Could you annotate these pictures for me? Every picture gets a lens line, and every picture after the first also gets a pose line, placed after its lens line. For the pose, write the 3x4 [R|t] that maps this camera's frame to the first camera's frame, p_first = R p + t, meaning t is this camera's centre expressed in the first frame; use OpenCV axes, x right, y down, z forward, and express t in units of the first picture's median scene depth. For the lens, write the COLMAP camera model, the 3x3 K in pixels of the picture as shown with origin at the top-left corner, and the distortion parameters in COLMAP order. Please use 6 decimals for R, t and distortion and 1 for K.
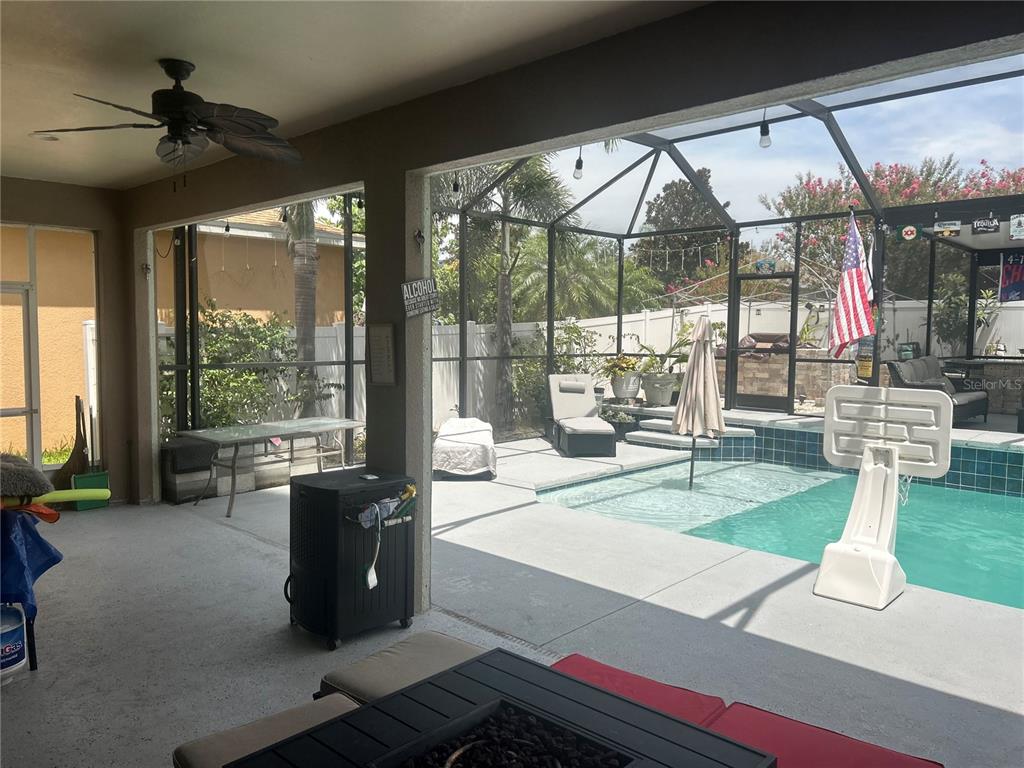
lens RADIAL K [[773.5, 0, 513.5], [0, 773.5, 384.7], [0, 0, 1]] dist [0.068508, -0.062760]
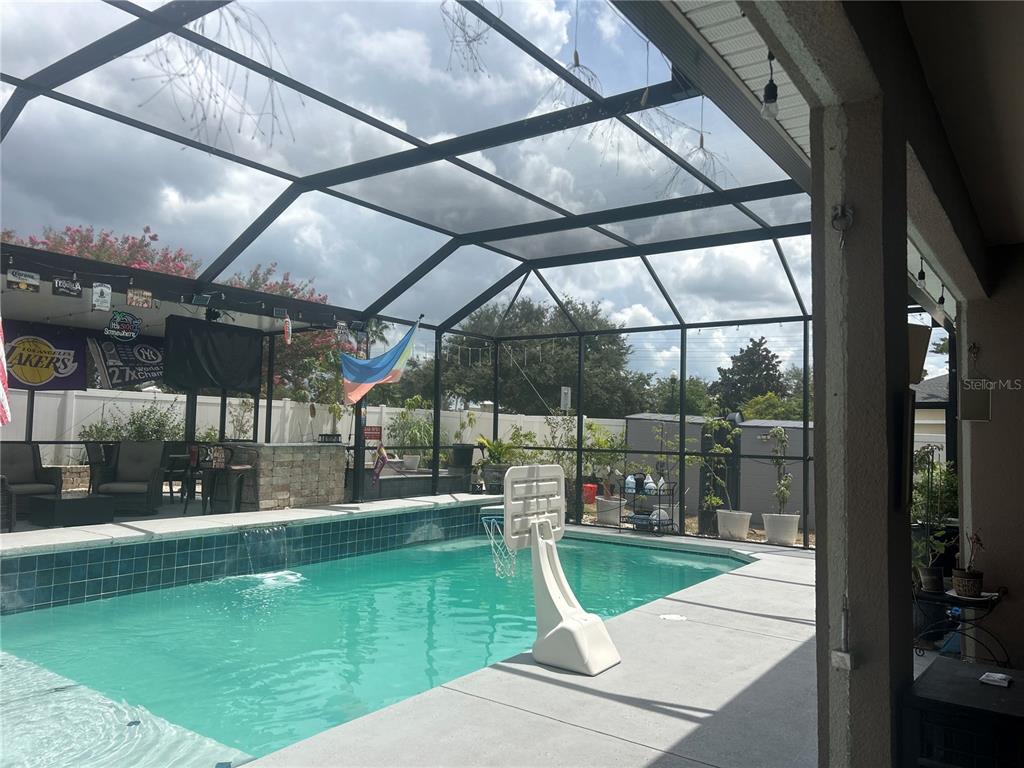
lens RADIAL K [[773.5, 0, 512.2], [0, 773.5, 387.2], [0, 0, 1]] dist [0.068508, -0.062760]
pose [[-0.165517, 0.044781, 0.985190, -0.314241], [0.050350, 0.998050, -0.036906, -0.036291], [-0.984921, 0.043495, -0.167449, 0.655462]]
